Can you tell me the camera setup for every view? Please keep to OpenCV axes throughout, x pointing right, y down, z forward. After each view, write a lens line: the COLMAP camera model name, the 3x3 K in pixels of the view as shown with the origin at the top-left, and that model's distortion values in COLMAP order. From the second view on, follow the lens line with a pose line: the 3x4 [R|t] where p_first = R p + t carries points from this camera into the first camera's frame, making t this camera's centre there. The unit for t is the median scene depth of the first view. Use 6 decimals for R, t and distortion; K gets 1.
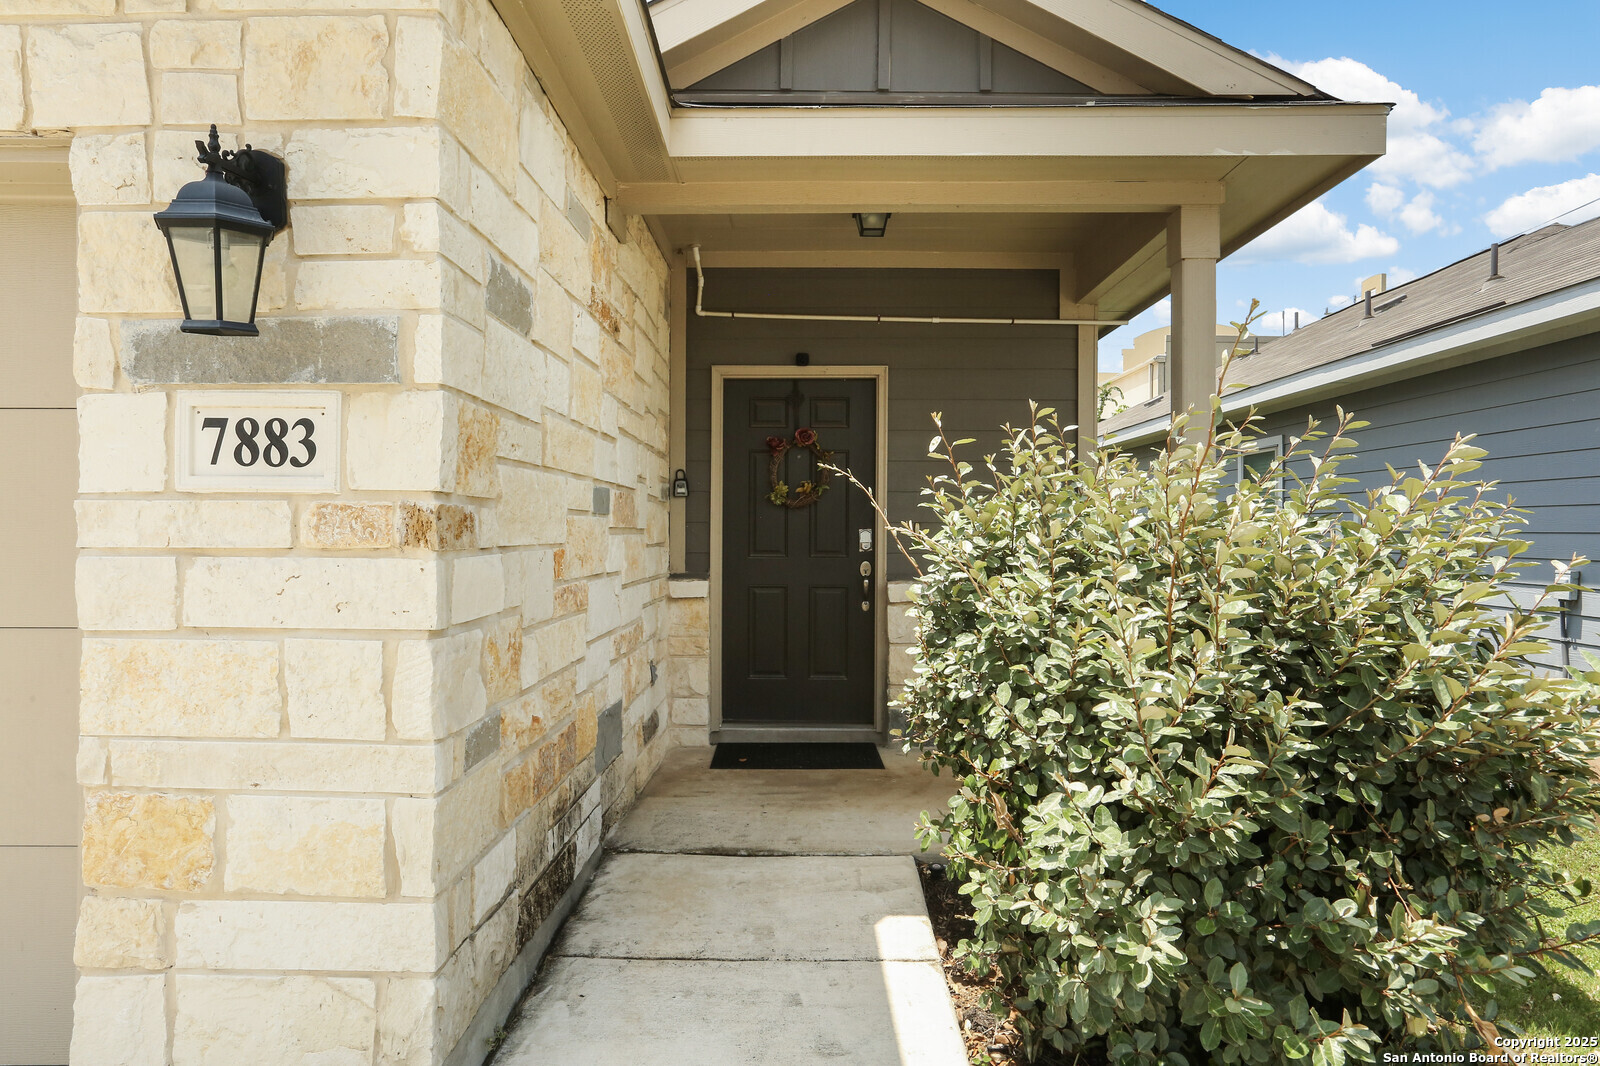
lens RADIAL K [[1010.3, 0, 800.0], [0, 1010.3, 533.0], [0, 0, 1]] dist [-0.111175, 0.106667]
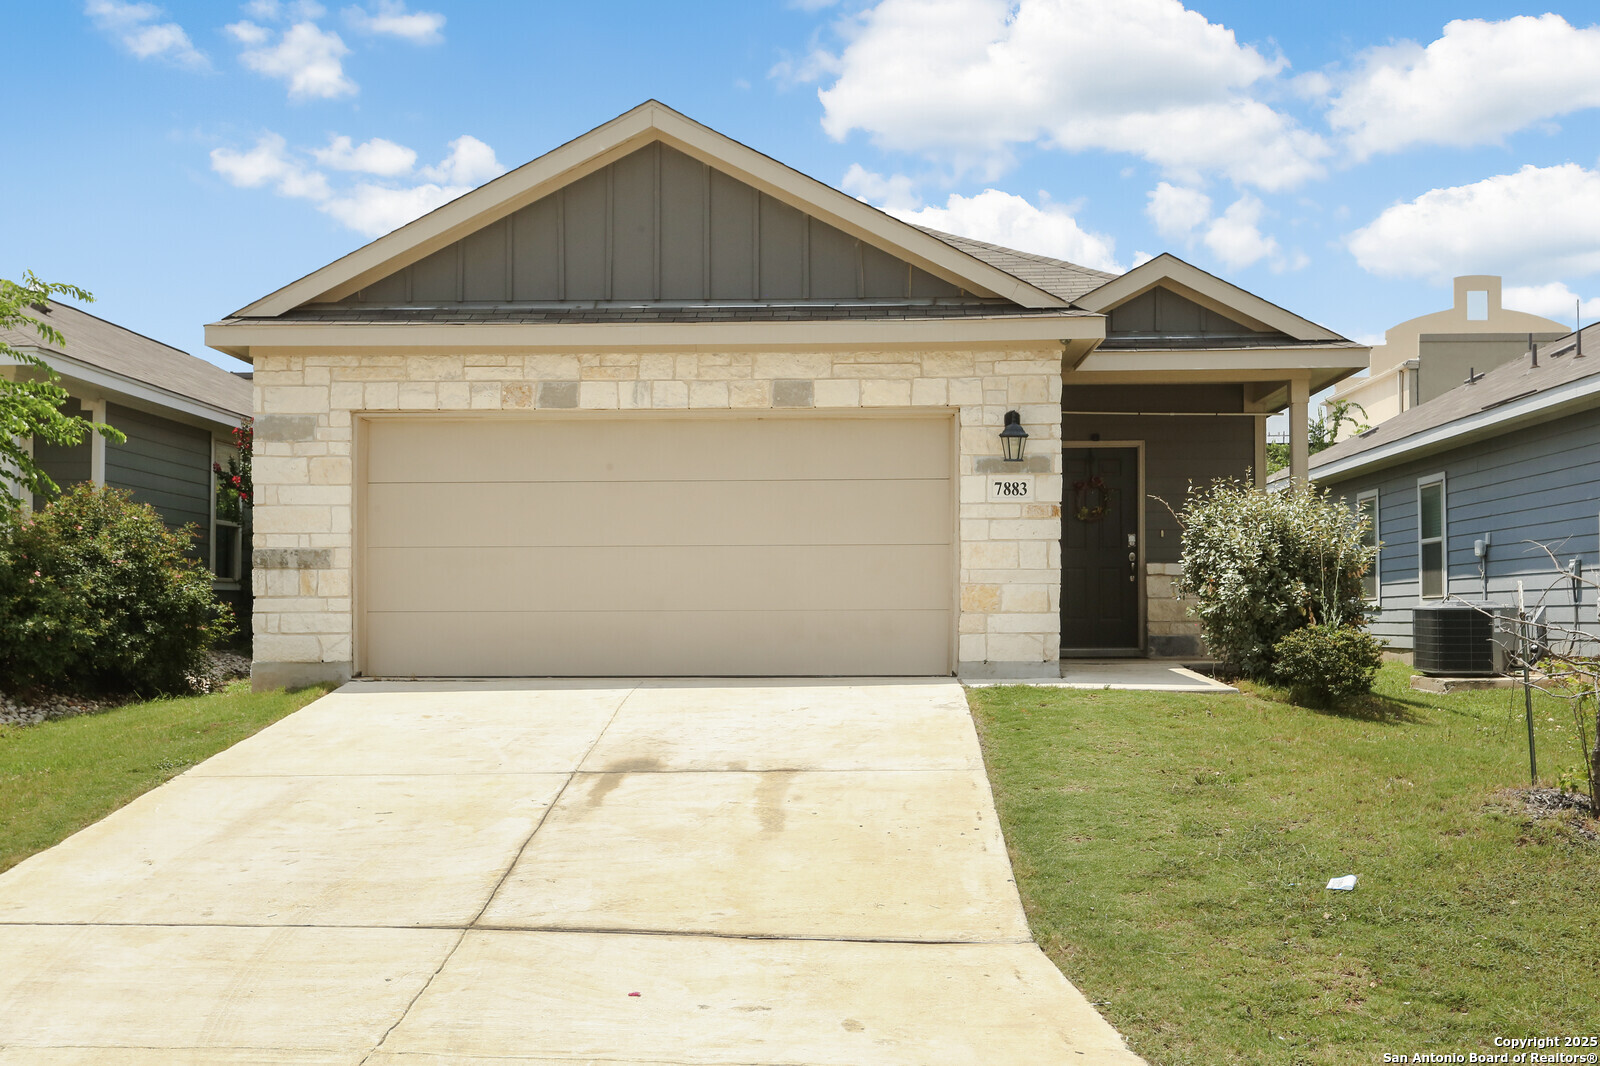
lens RADIAL K [[1801.7, 0, 800.7], [0, 1801.7, 558.4], [0, 0, 1]] dist [0.007697, 0.019532]
pose [[0.999689, -0.005787, -0.024248, -1.173863], [0.004819, 0.999197, -0.039767, 0.433648], [0.024459, 0.039638, 0.998915, -5.762216]]
